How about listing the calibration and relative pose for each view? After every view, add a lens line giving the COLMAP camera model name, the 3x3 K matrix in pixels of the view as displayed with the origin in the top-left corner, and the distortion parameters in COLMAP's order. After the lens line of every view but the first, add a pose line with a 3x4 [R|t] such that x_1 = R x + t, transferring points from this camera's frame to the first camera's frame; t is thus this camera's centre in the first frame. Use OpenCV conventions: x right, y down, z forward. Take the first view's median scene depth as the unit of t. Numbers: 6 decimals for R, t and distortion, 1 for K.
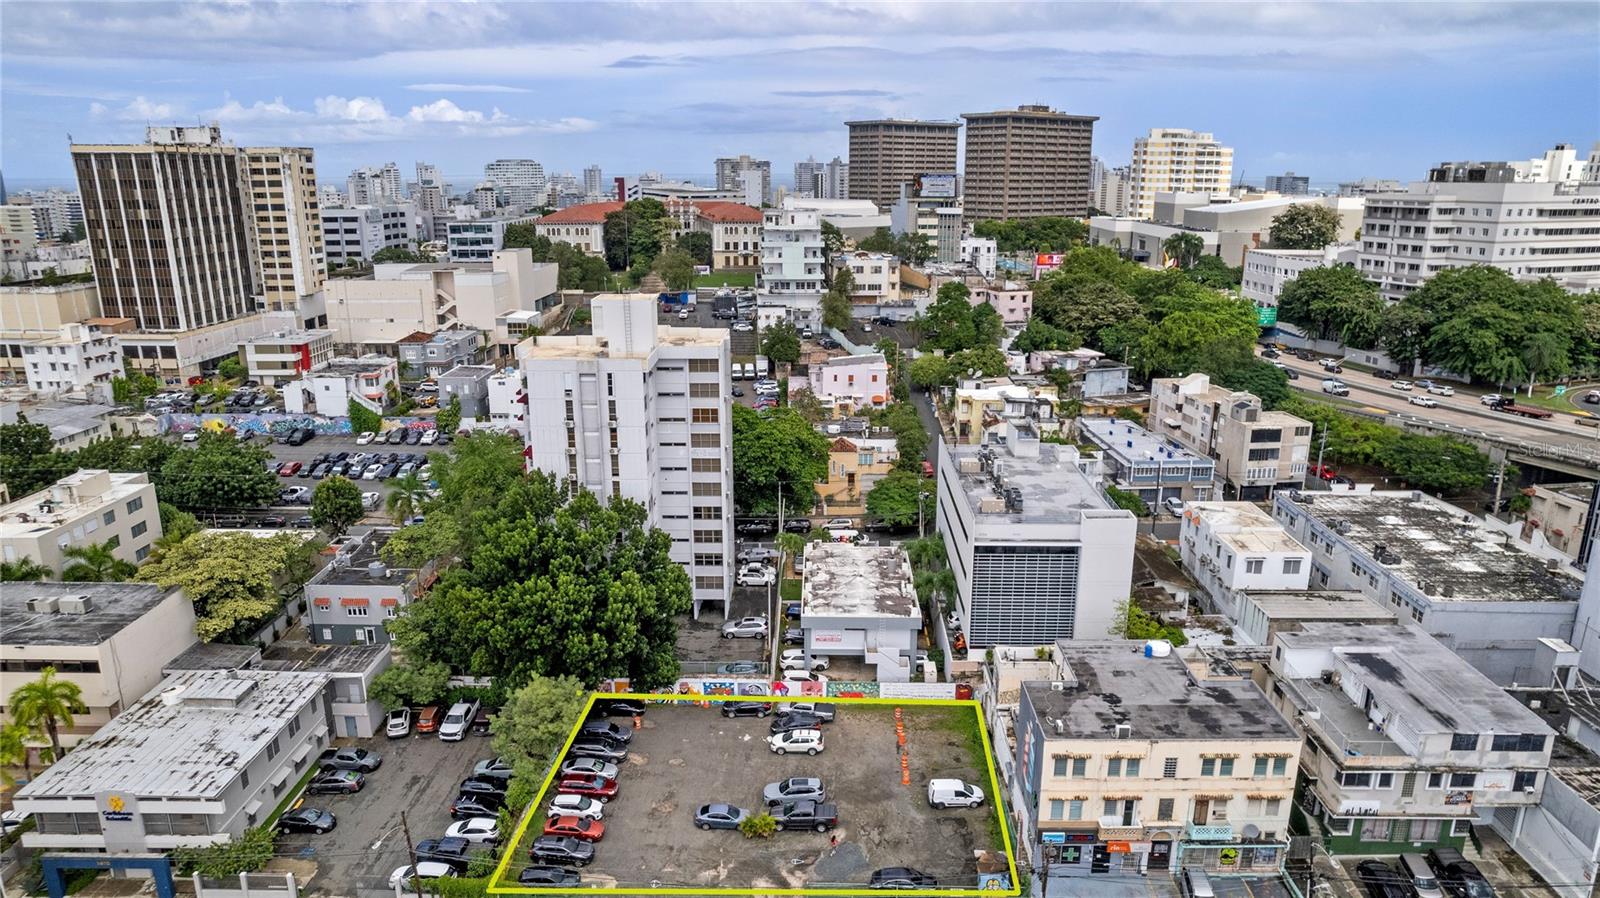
lens RADIAL K [[1017.0, 0, 800.0], [0, 1017.0, 449.0], [0, 0, 1]] dist [-0.080833, 0.069367]
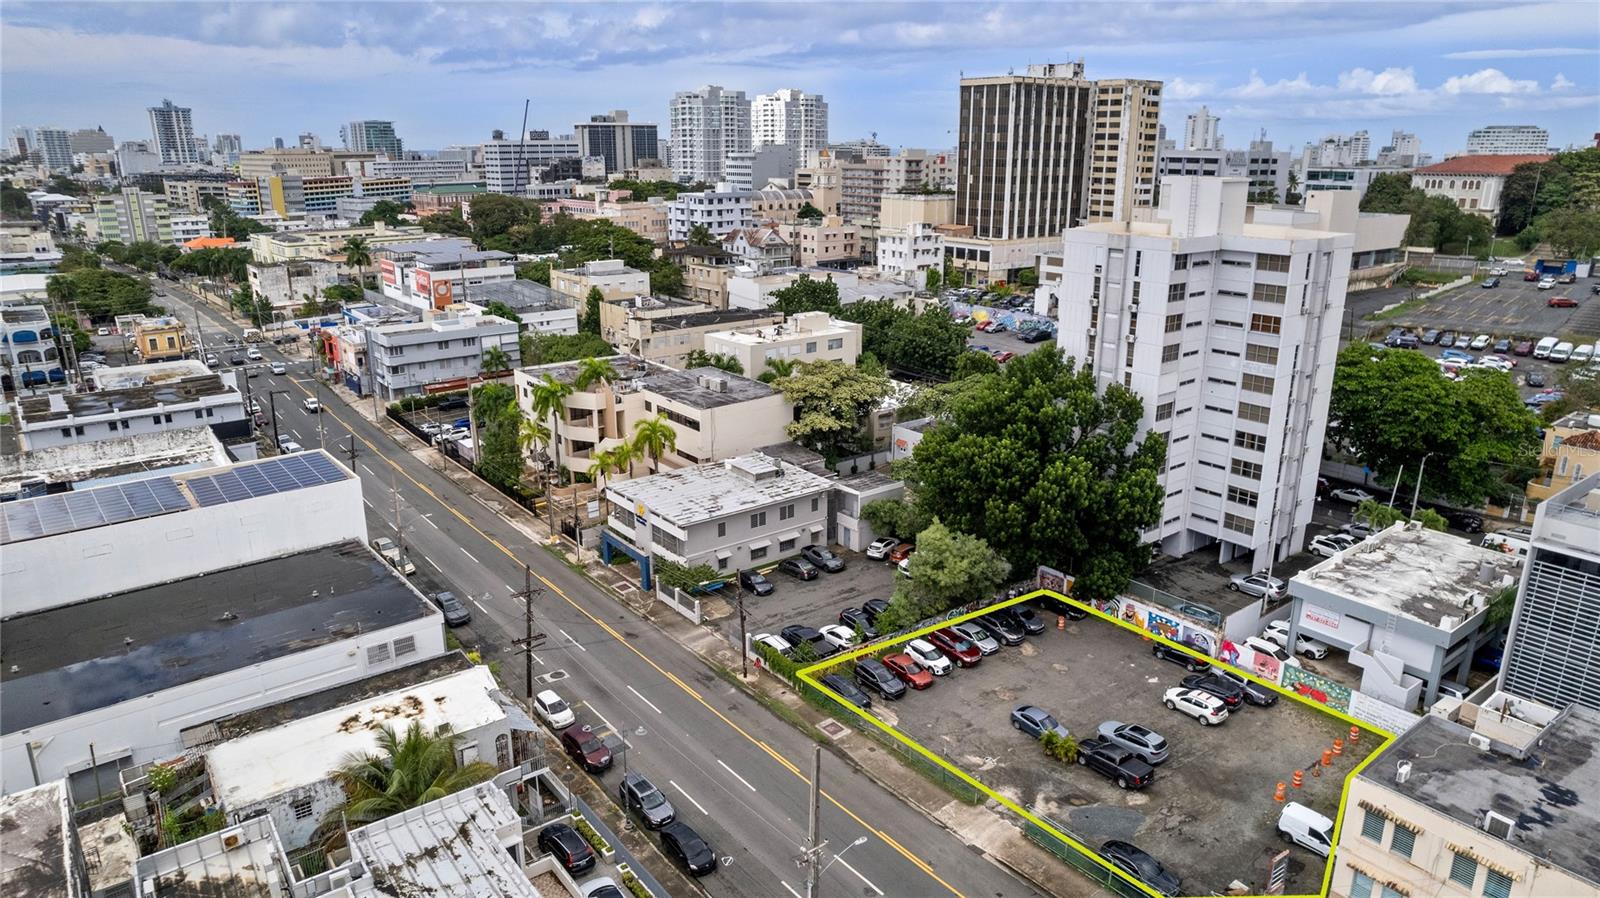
lens RADIAL K [[1017.0, 0, 800.0], [0, 1017.0, 449.0], [0, 0, 1]] dist [-0.080833, 0.069367]
pose [[0.632618, 0.226014, -0.740751, 0.170689], [-0.206971, 0.971020, 0.119514, 0.027446], [0.746296, 0.077707, 0.661063, 0.097931]]
